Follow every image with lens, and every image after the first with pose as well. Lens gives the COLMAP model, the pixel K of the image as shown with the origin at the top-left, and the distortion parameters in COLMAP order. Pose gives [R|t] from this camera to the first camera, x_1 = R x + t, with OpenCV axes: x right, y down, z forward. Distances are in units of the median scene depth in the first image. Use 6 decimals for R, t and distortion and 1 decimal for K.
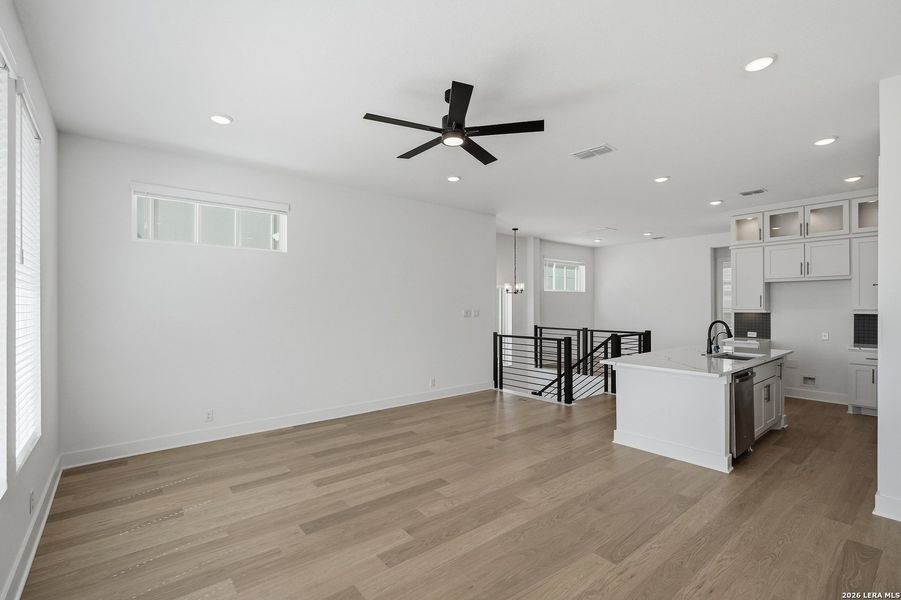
lens RADIAL K [[408.3, 0, 448.5], [0, 408.3, 306.4], [0, 0, 1]] dist [-0.017296, 0.007115]
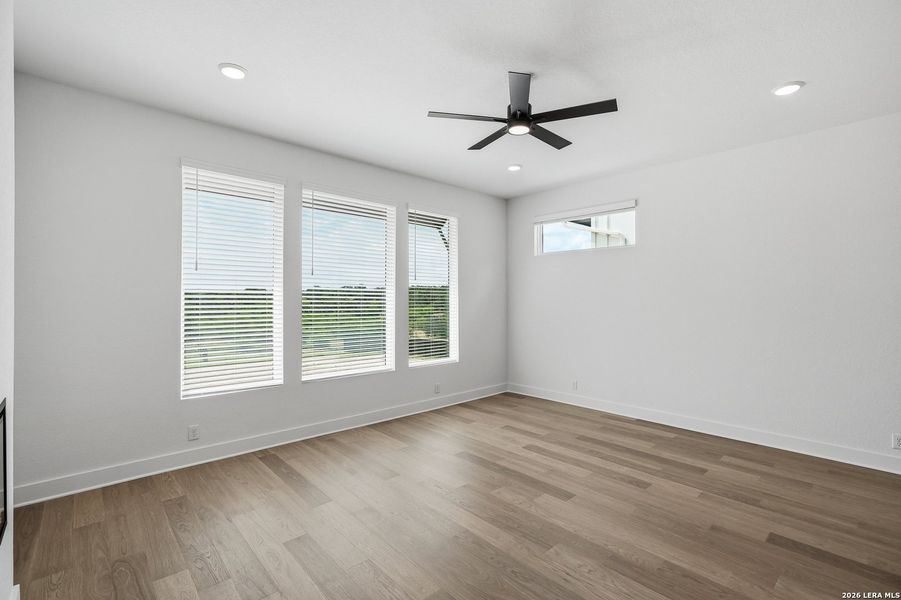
lens RADIAL K [[408.1, 0, 448.7], [0, 408.1, 299.5], [0, 0, 1]] dist [-0.013998, 0.006316]
pose [[0.060495, 0.006172, -0.998149, 0.685028], [-0.004464, 0.999973, 0.005912, -0.005589], [0.998158, 0.004098, 0.060521, 0.544226]]
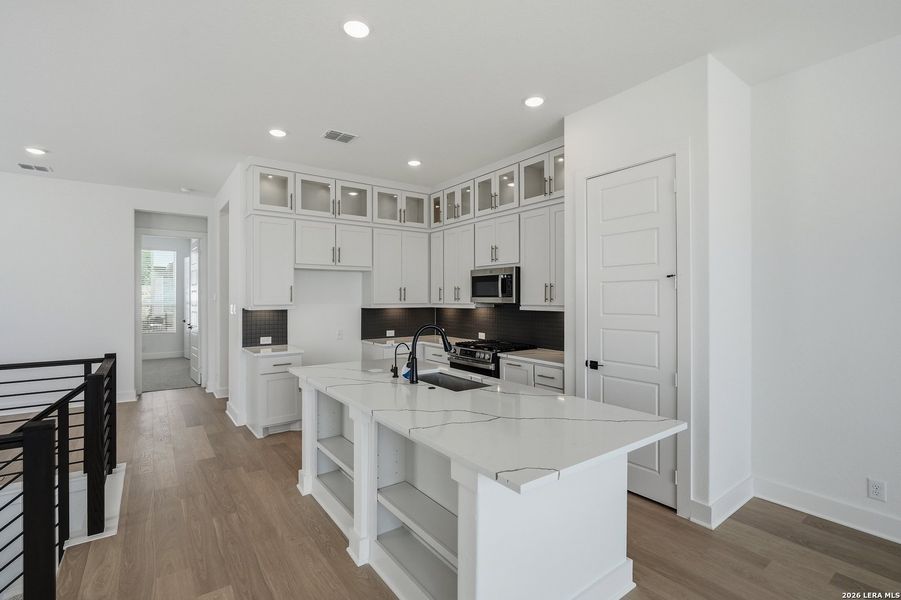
lens RADIAL K [[412.7, 0, 447.6], [0, 412.7, 298.4], [0, 0, 1]] dist [-0.013388, 0.006033]
pose [[0.053467, 0.003419, 0.998564, 0.071023], [0.003405, 0.999988, -0.003607, -0.000900], [-0.998564, 0.003593, 0.053455, 1.029422]]
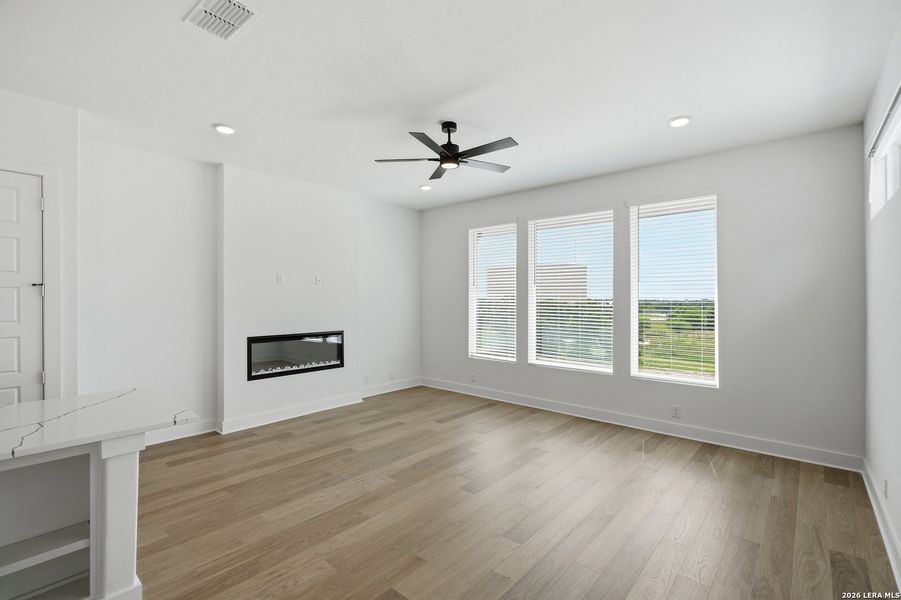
lens RADIAL K [[408.1, 0, 448.7], [0, 408.1, 299.5], [0, 0, 1]] dist [-0.013998, 0.006316]
pose [[-0.986694, 0.001886, -0.162578, 0.147442], [0.001367, 0.999994, 0.003302, -0.012908], [0.162583, 0.003035, -0.986690, 1.535672]]
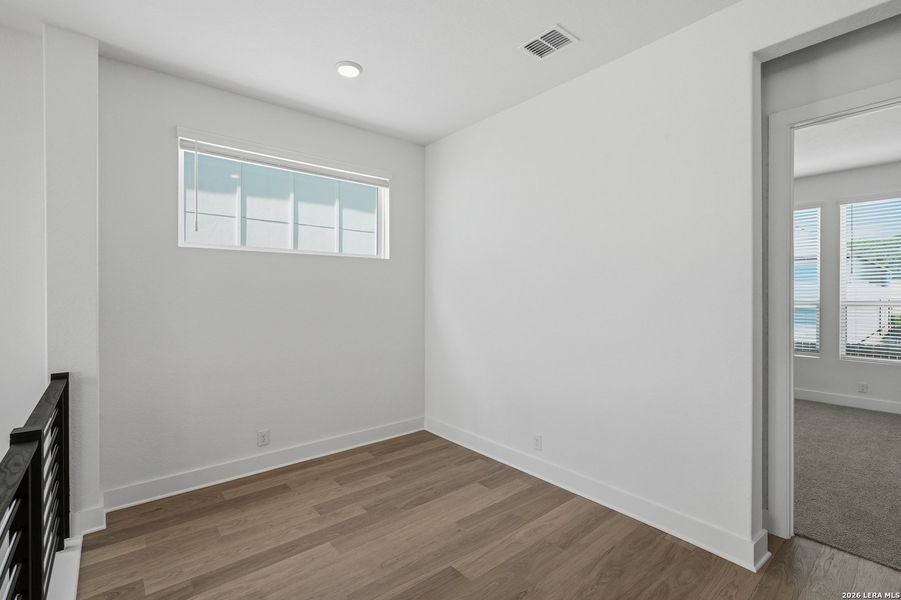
lens RADIAL K [[408.1, 0, 448.7], [0, 408.1, 299.5], [0, 0, 1]] dist [-0.013998, 0.006316]
pose [[0.999901, 0.001262, 0.014019, 1.004035], [-0.001401, 0.999950, 0.009884, -0.005493], [-0.014005, -0.009903, 0.999853, 1.648741]]
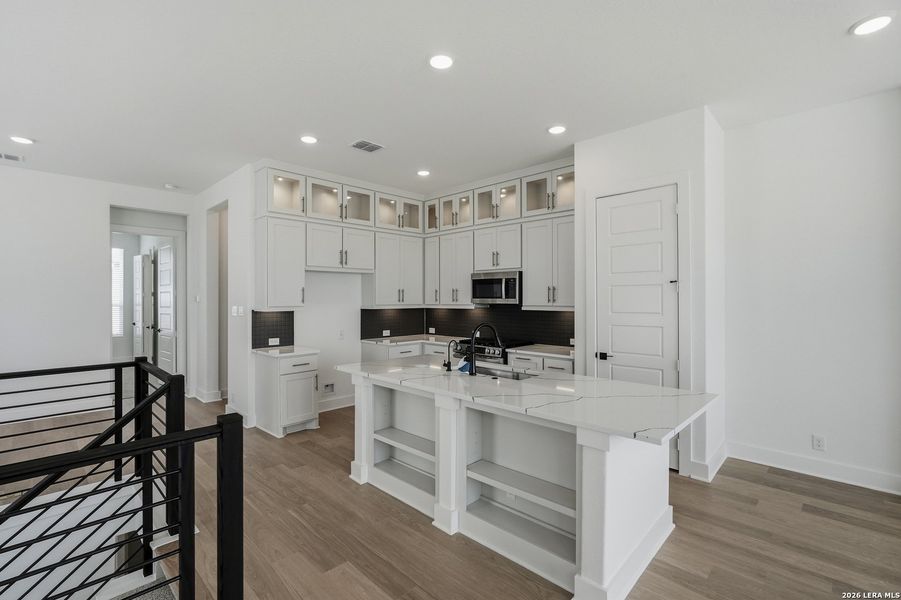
lens RADIAL K [[408.1, 0, 448.7], [0, 408.1, 299.5], [0, 0, 1]] dist [-0.013998, 0.006316]
pose [[-0.115801, 0.002051, 0.993270, 0.000251], [0.004954, 0.999987, -0.001488, -0.003618], [-0.993260, 0.004748, -0.115810, 1.244284]]
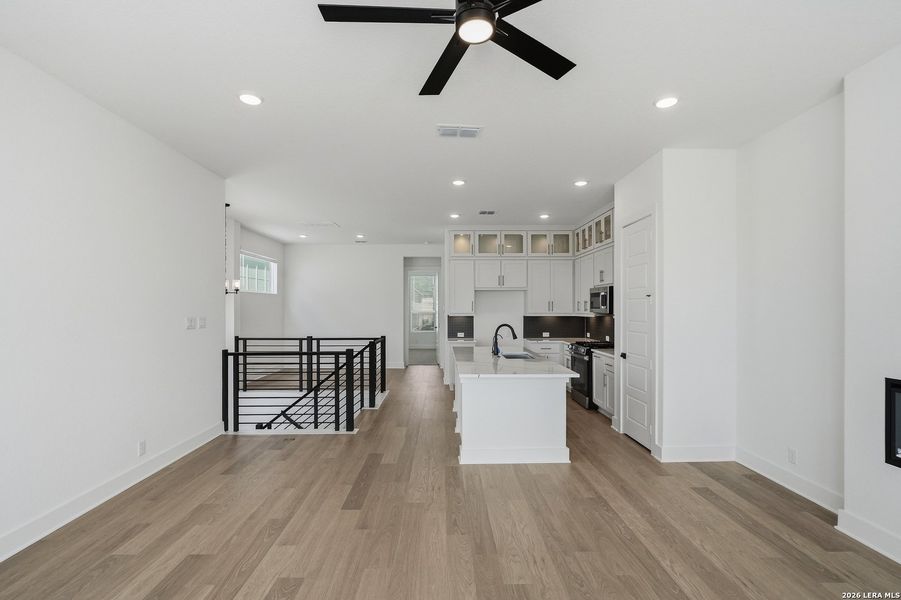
lens RADIAL K [[415.8, 0, 449.1], [0, 415.8, 309.0], [0, 0, 1]] dist [-0.016797, 0.006989]
pose [[0.615542, 0.000219, 0.788104, -0.336632], [0.001240, 0.999998, -0.001246, -0.005444], [-0.788103, 0.001744, 0.615541, 0.469458]]
